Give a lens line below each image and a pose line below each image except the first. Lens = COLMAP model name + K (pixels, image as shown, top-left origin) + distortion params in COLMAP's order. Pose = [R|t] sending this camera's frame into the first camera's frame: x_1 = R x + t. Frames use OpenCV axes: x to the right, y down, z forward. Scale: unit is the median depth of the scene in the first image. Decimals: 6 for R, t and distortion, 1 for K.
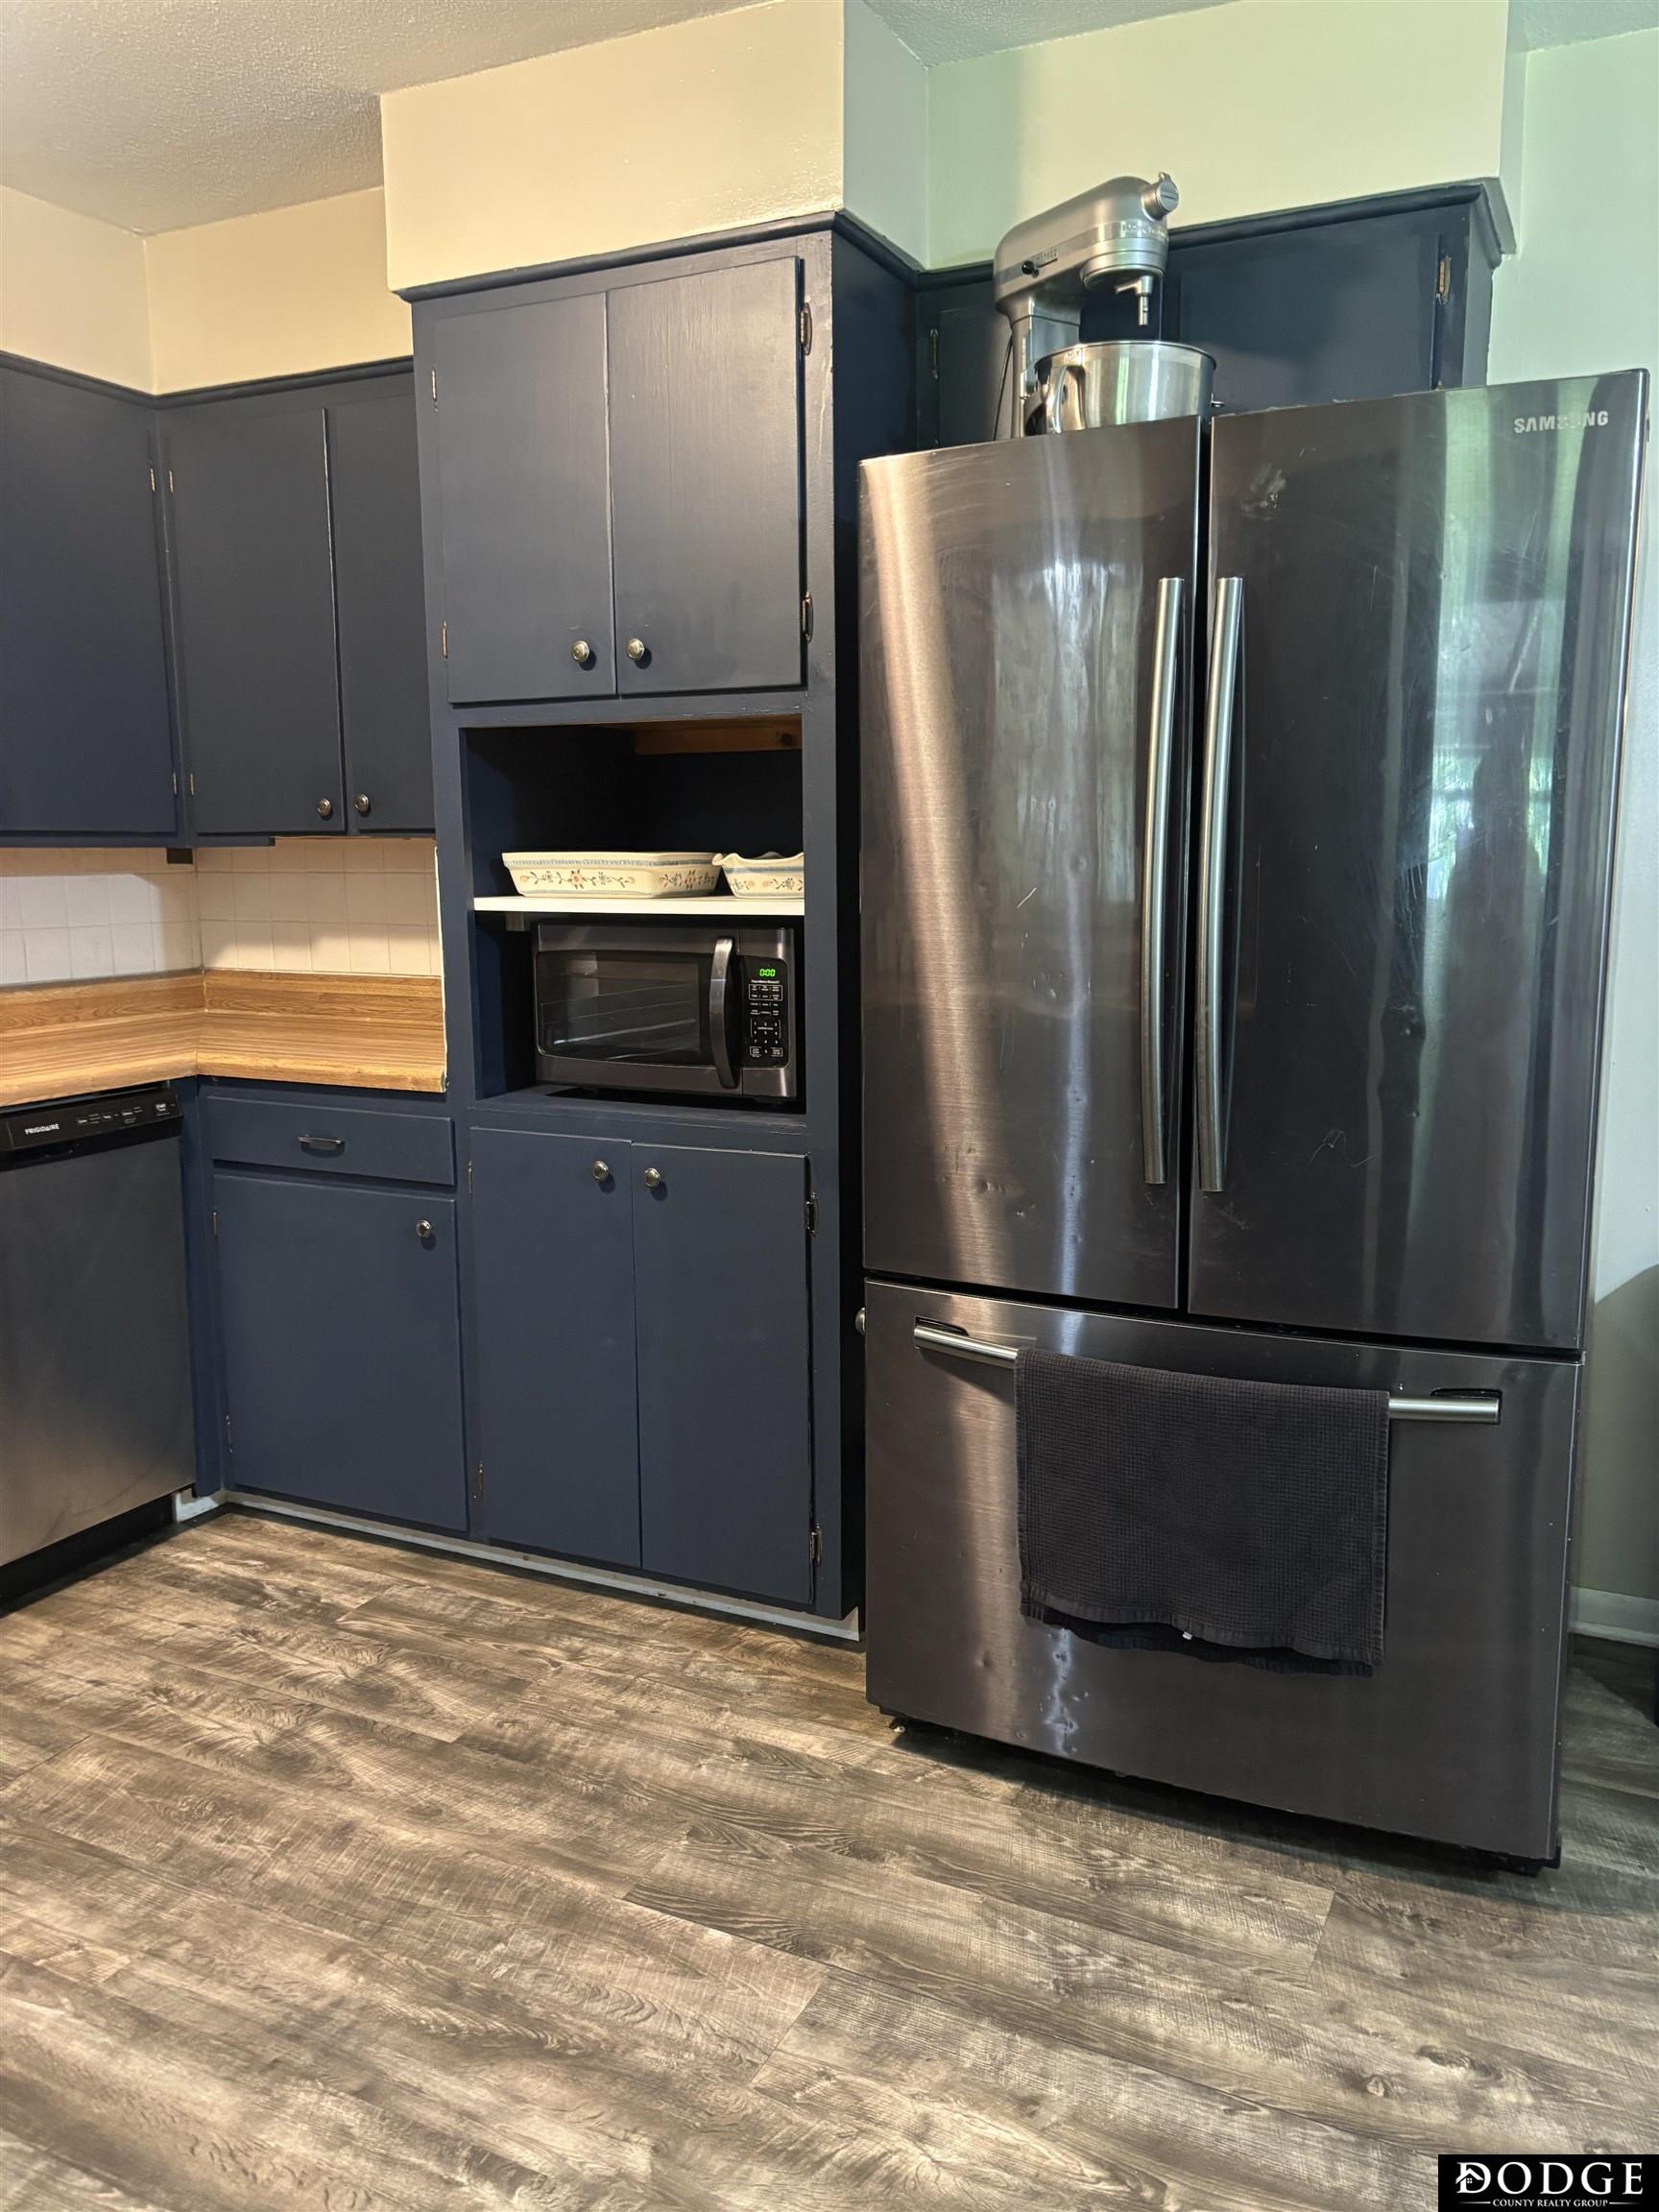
lens RADIAL K [[1695.1, 0, 816.8], [0, 1695.1, 1112.1], [0, 0, 1]] dist [0.044397, -0.053620]
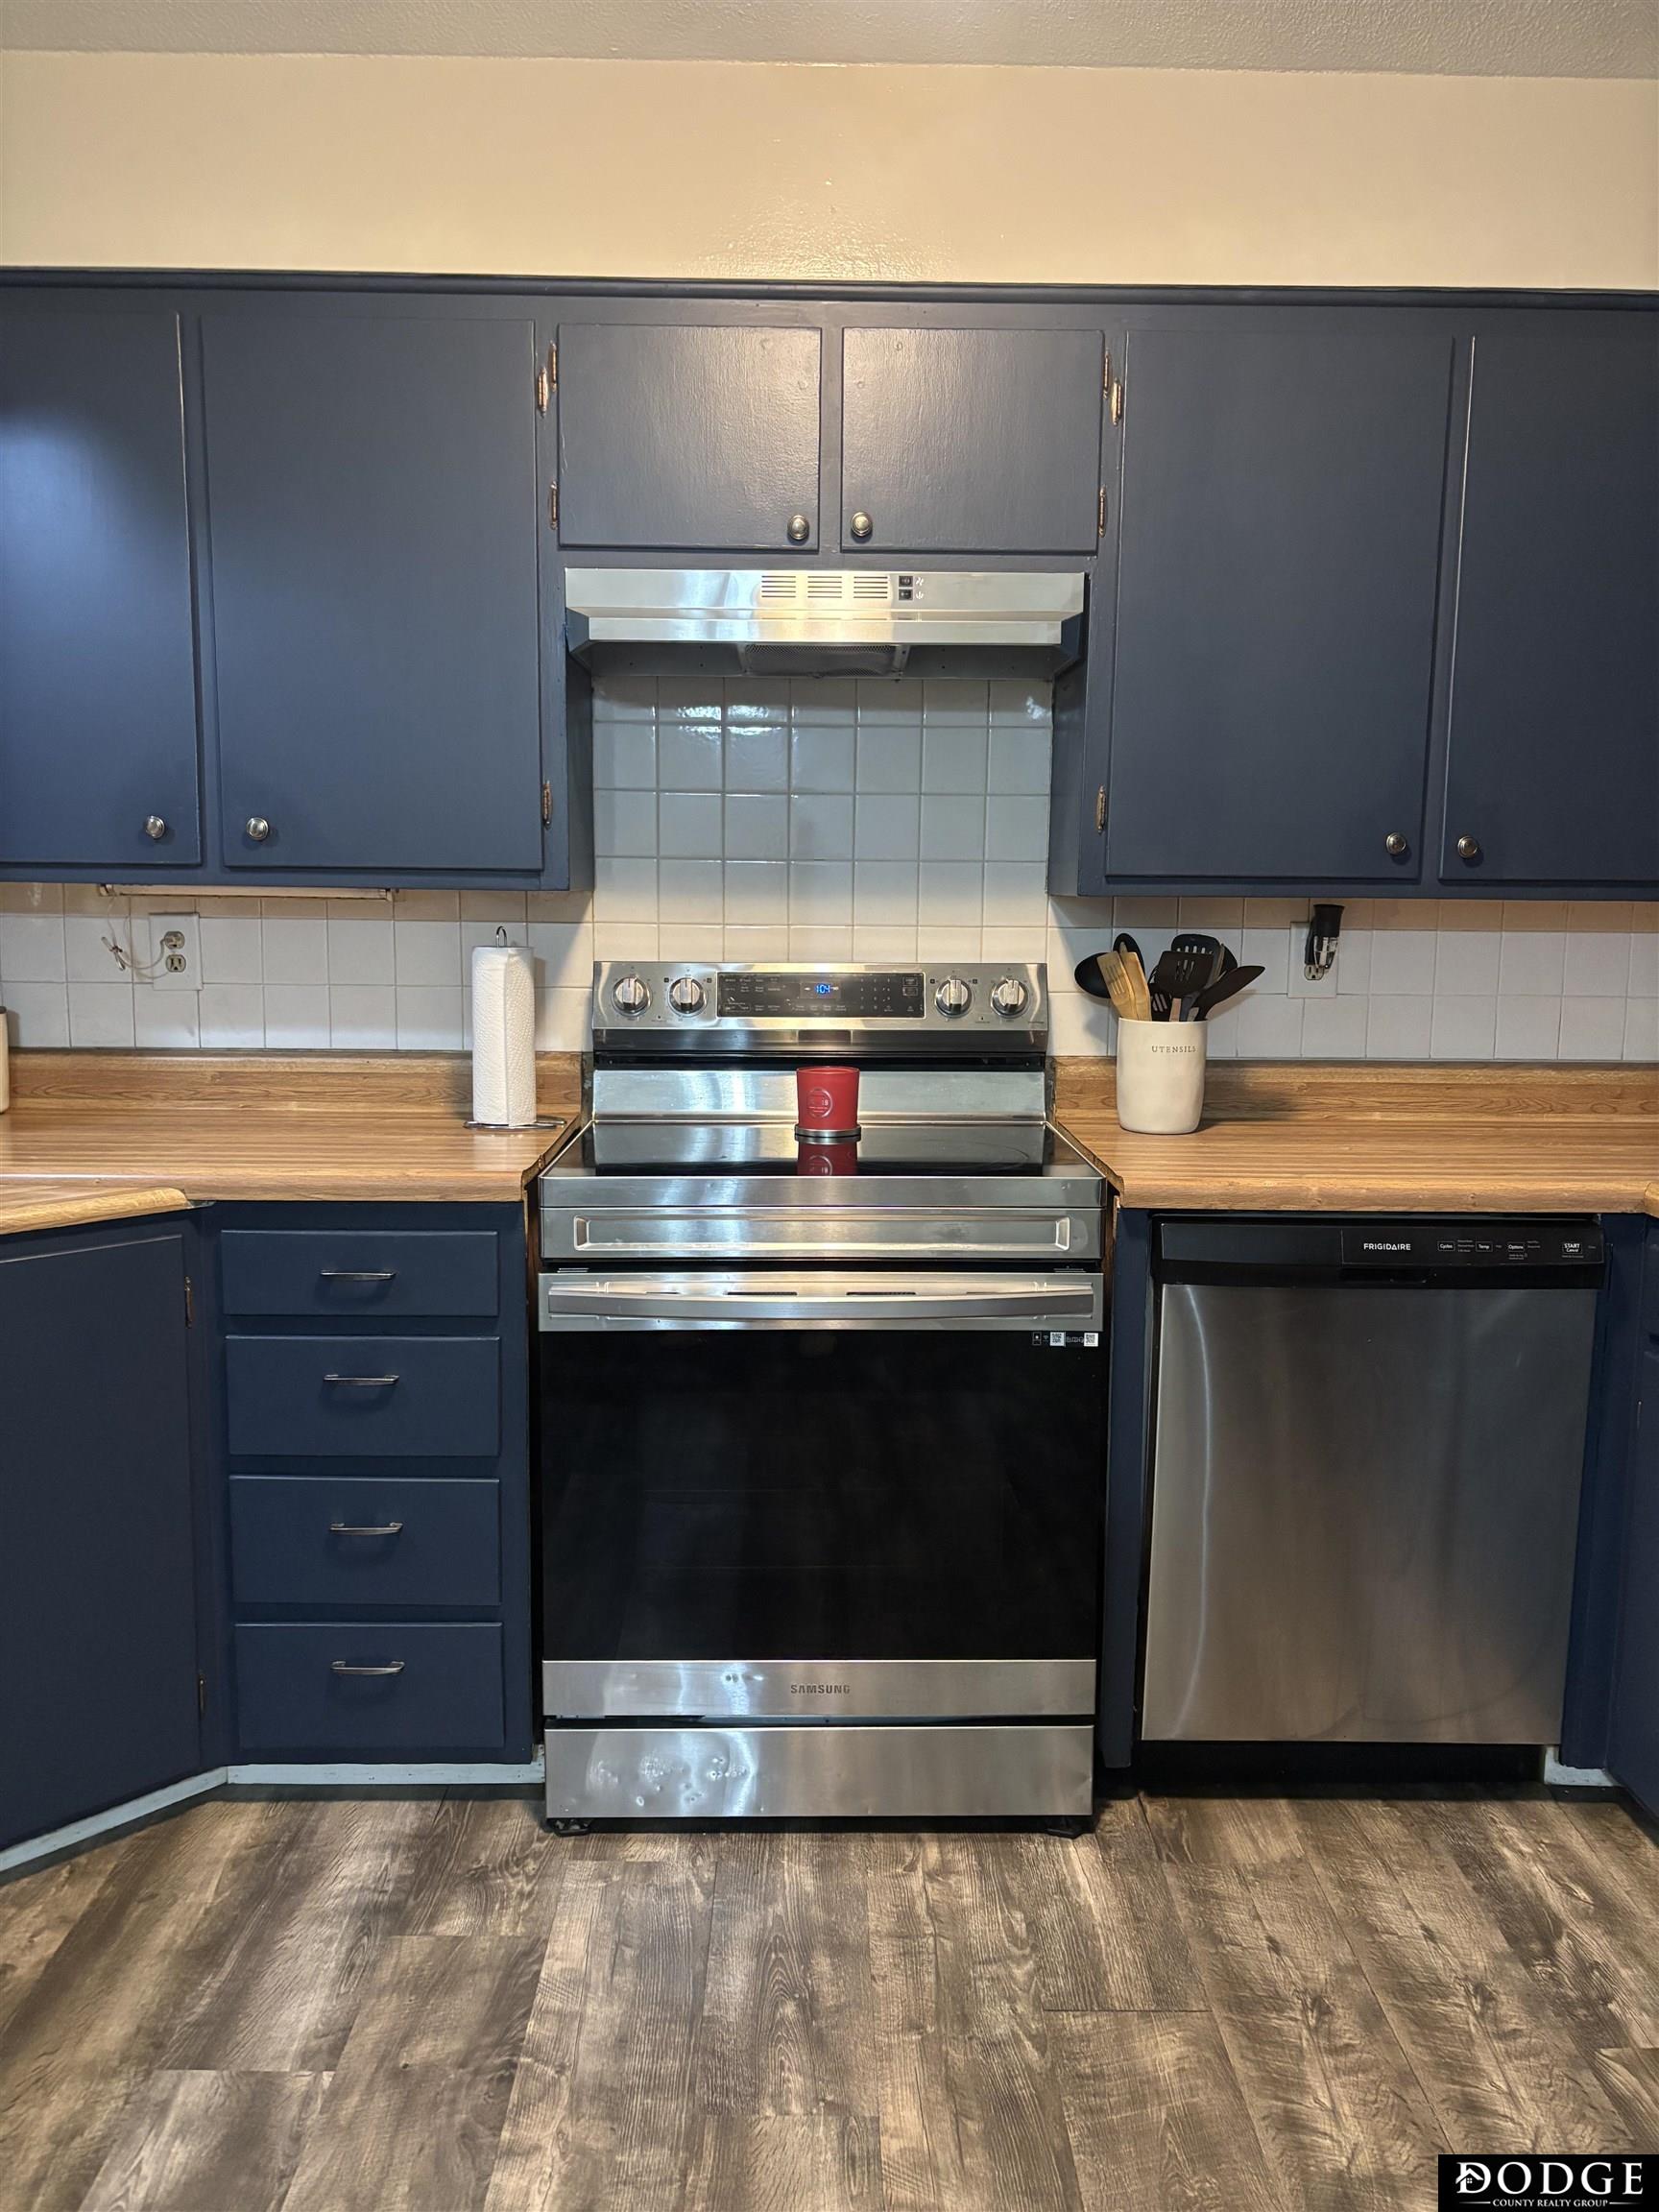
lens RADIAL K [[1643.1, 0, 829.5], [0, 1643.1, 1106.0], [0, 0, 1]] dist [0.103147, -0.140113]
pose [[0.453549, 0.133524, -0.881172, 0.111935], [-0.149432, 0.986110, 0.072511, -0.072563], [0.878615, 0.098788, 0.467202, 0.383383]]
